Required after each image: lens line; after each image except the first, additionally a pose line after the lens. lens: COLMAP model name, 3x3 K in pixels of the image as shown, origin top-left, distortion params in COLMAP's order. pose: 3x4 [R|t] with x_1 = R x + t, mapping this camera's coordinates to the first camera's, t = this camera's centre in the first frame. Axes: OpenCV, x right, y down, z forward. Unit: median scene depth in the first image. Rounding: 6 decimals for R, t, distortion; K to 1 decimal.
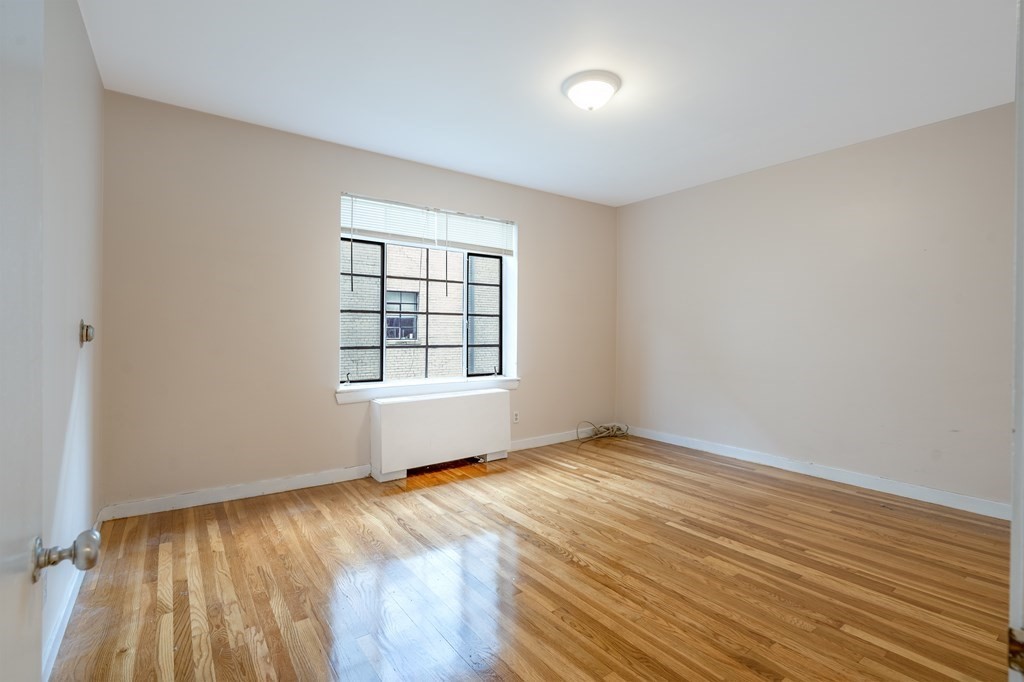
lens RADIAL K [[514.1, 0, 545.8], [0, 514.1, 330.9], [0, 0, 1]] dist [-0.000525, 0.000488]
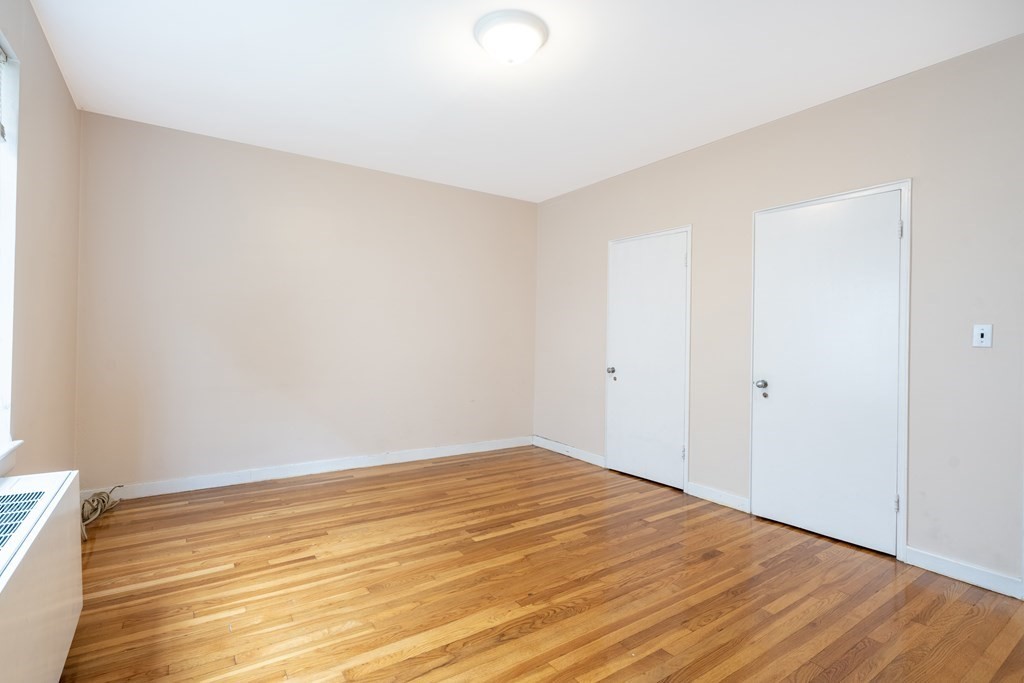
lens RADIAL K [[466.2, 0, 512.6], [0, 466.2, 333.4], [0, 0, 1]] dist [-0.002129, -0.000390]
pose [[0.066912, 0.004065, 0.997751, -0.591761], [-0.019216, 0.999811, -0.002785, -0.000020], [-0.997574, -0.018986, 0.066977, 0.865049]]
